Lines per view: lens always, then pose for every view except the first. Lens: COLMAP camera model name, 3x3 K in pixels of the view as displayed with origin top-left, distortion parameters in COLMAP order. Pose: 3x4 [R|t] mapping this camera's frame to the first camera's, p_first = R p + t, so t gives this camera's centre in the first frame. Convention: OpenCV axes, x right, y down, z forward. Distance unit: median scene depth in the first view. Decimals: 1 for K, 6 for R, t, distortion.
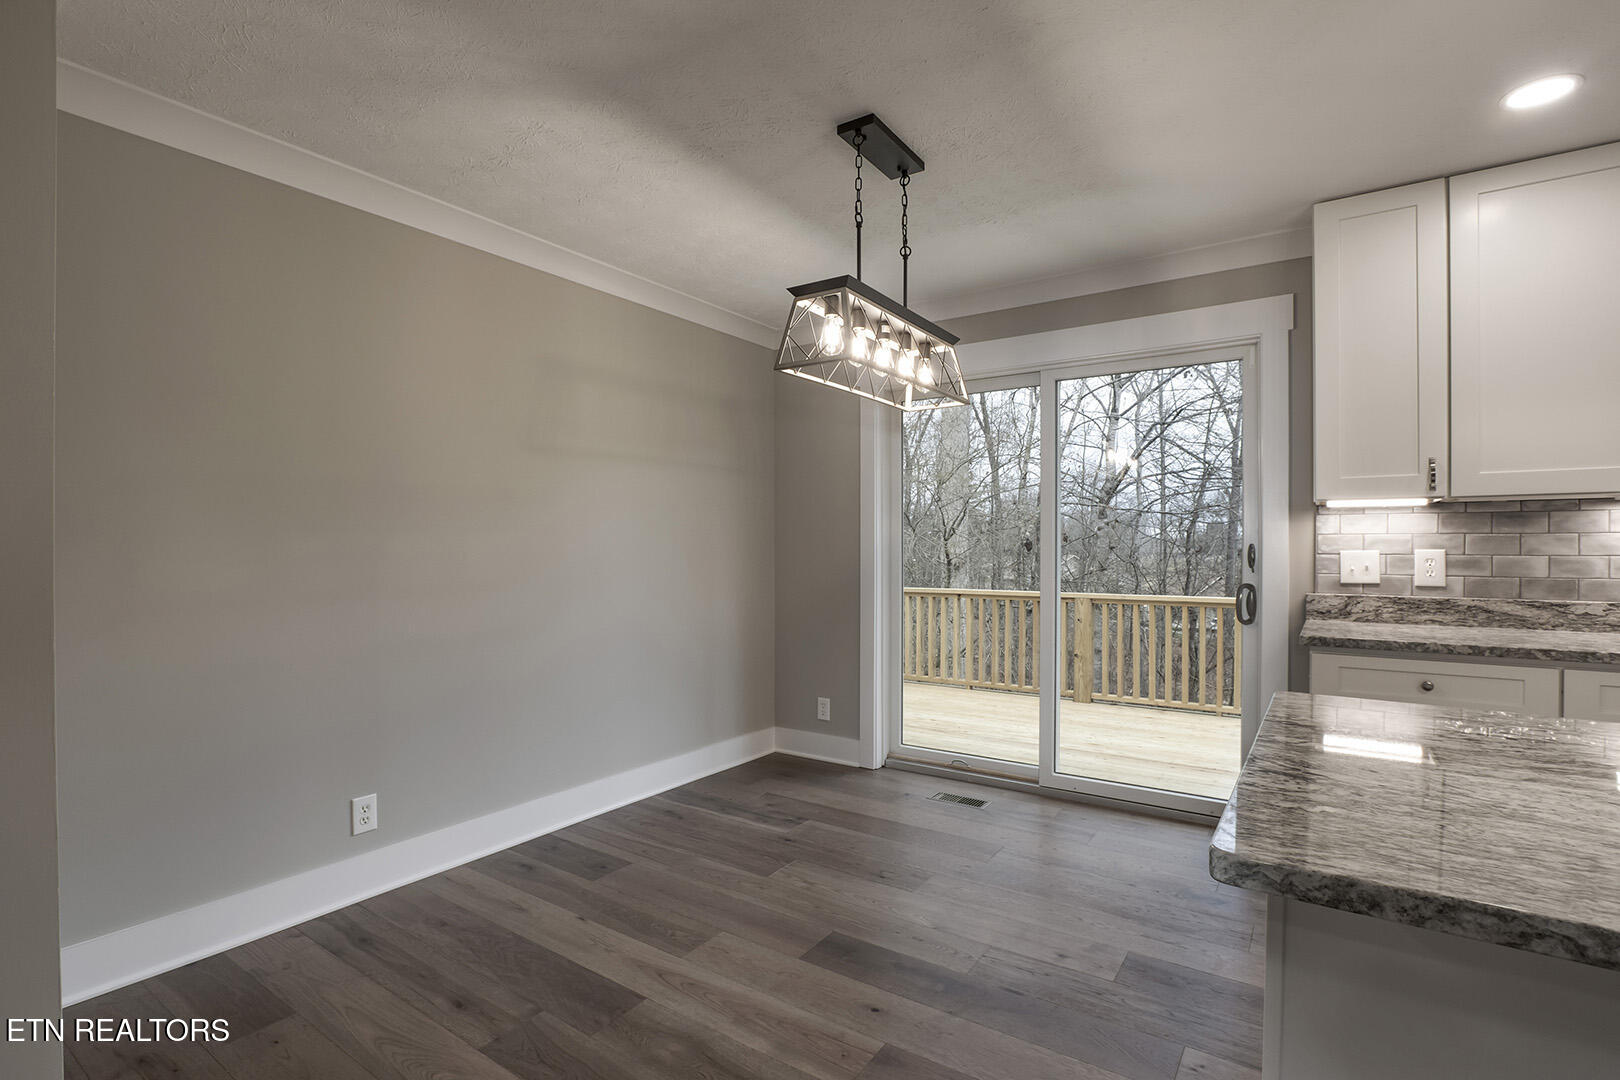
lens RADIAL K [[767.0, 0, 804.3], [0, 767.0, 549.6], [0, 0, 1]] dist [-0.027408, 0.004358]
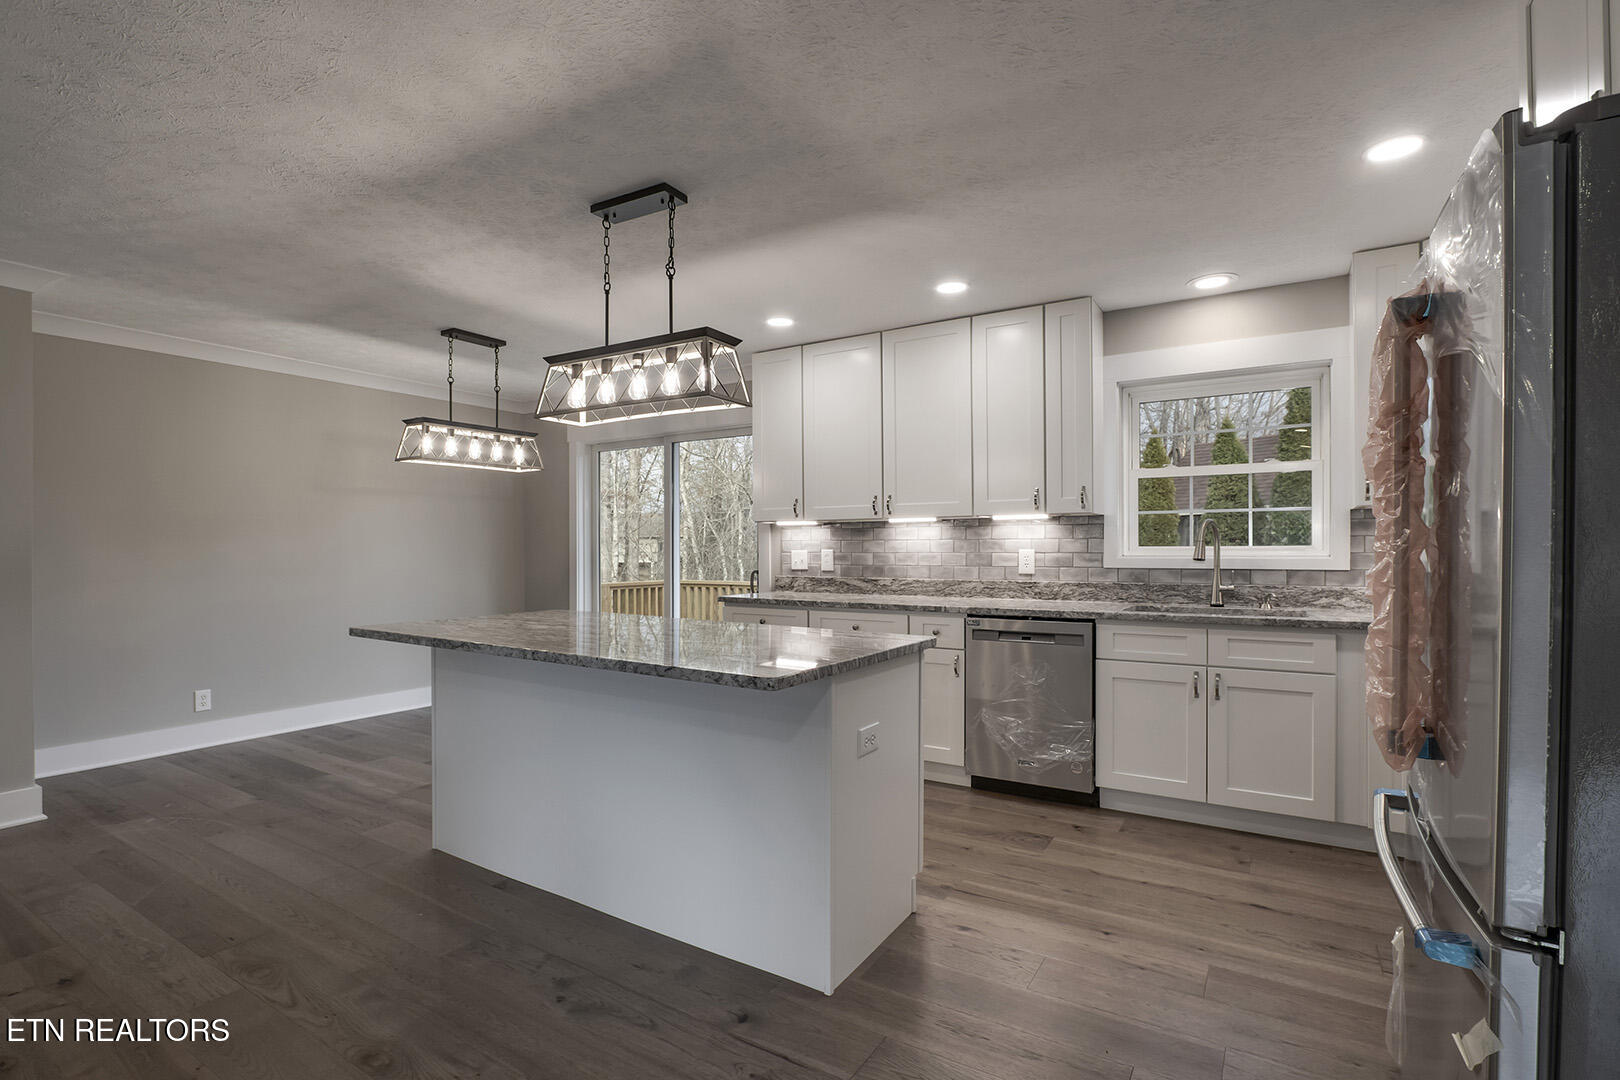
lens RADIAL K [[767.0, 0, 808.8], [0, 767.0, 553.1], [0, 0, 1]] dist [-0.027408, 0.004358]
pose [[0.998839, -0.000601, 0.048178, 0.717184], [0.000532, 0.999999, 0.001460, 0.005209], [-0.048179, -0.001433, 0.998838, -0.789013]]
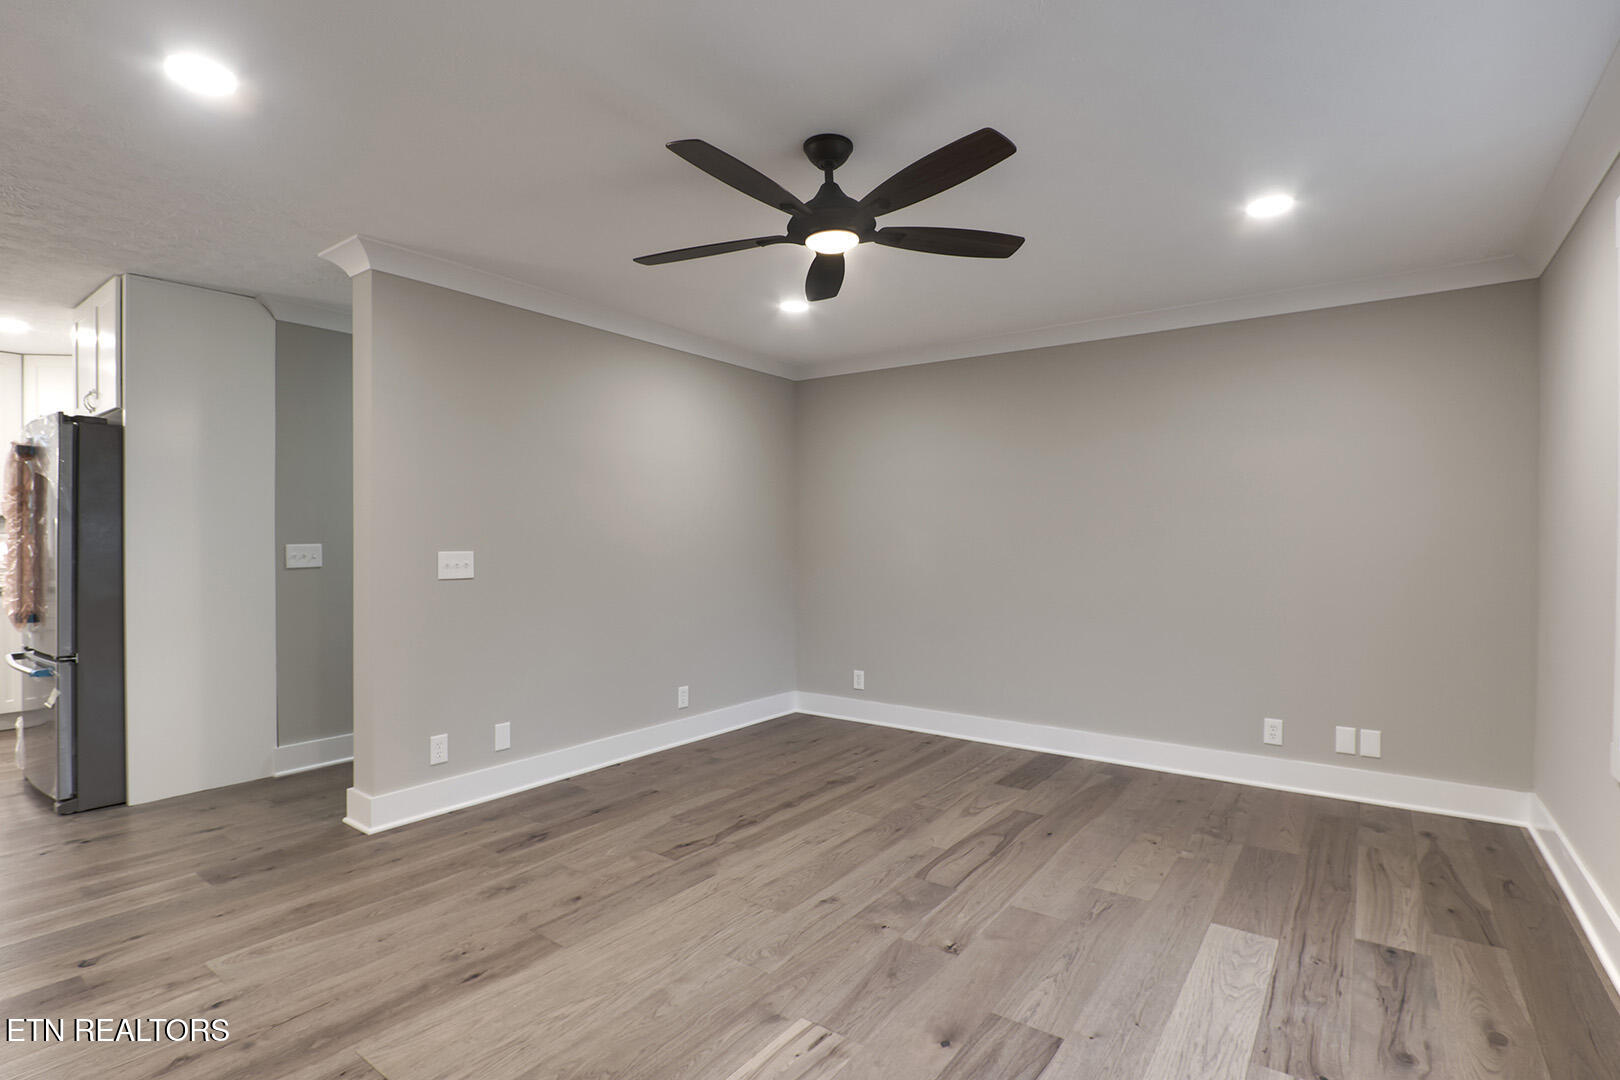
lens RADIAL K [[767.0, 0, 826.5], [0, 767.0, 547.6], [0, 0, 1]] dist [-0.027408, 0.004358]
pose [[0.012174, -0.008578, 0.999889, -0.124242], [0.000665, 0.999963, 0.008571, 0.001376], [-0.999926, 0.000561, 0.012179, -1.700418]]
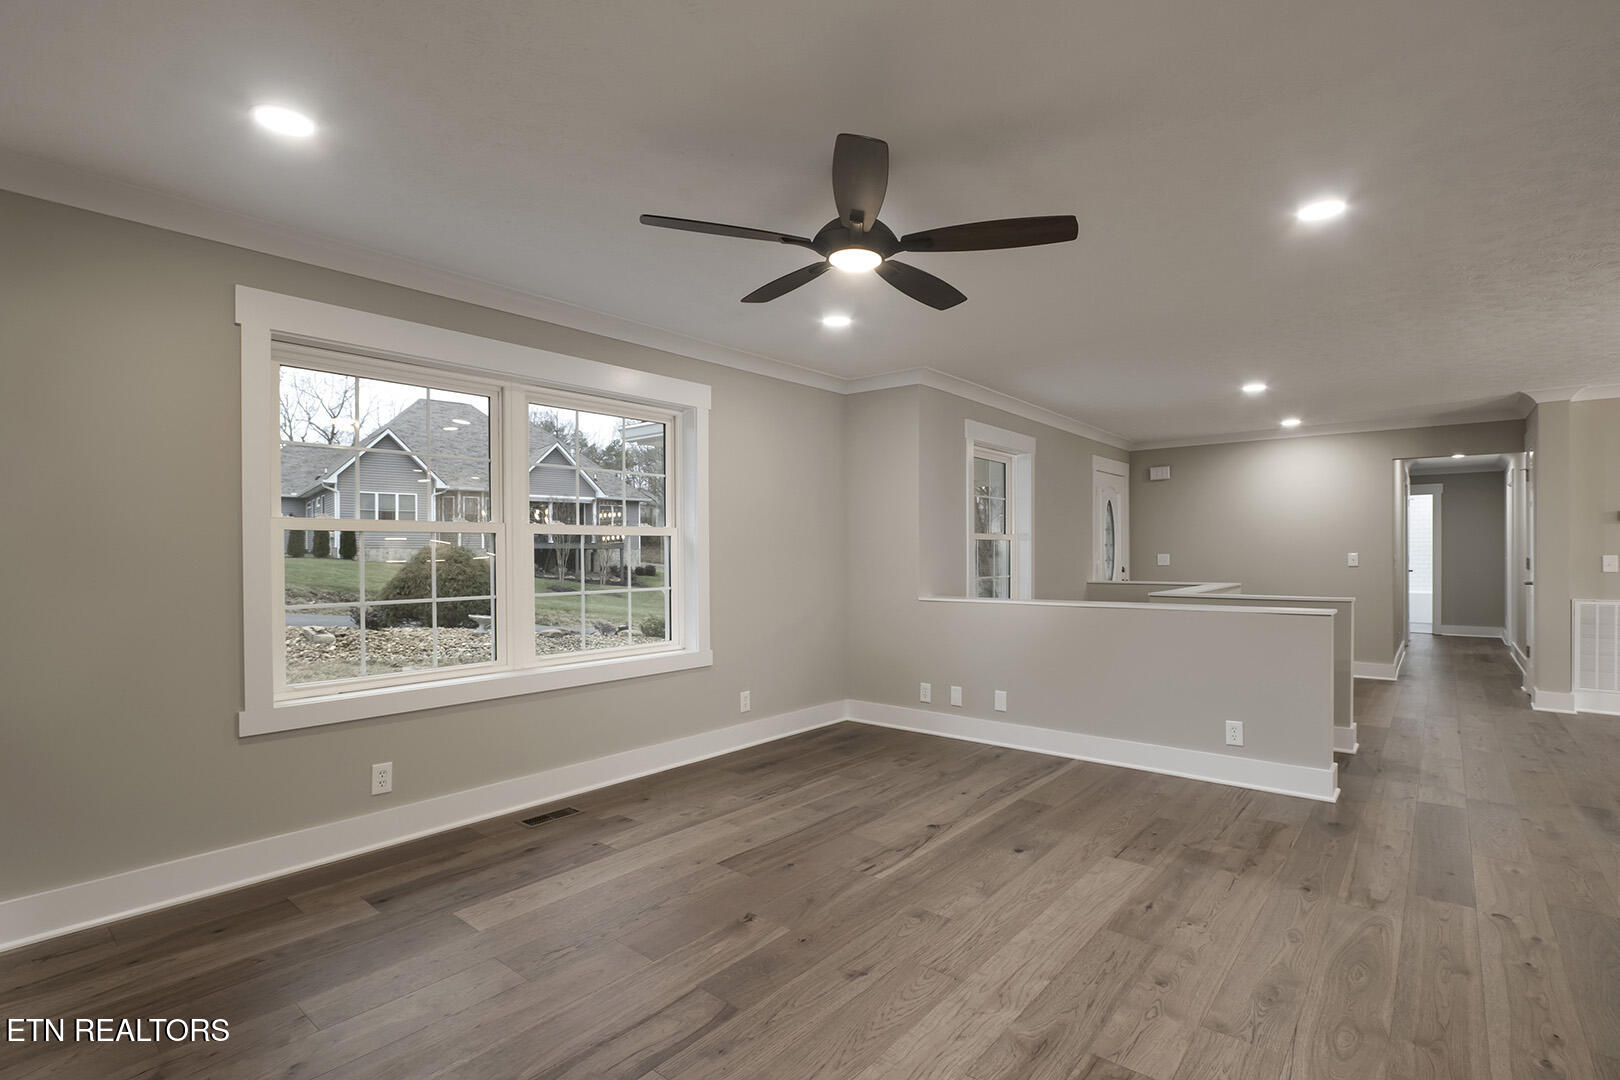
lens RADIAL K [[767.0, 0, 807.2], [0, 767.0, 540.6], [0, 0, 1]] dist [-0.027408, 0.004358]
pose [[-0.098159, -0.017381, -0.995019, 1.652809], [0.001386, 0.999844, -0.017602, 0.003433], [0.995170, -0.003106, -0.098120, -1.663532]]
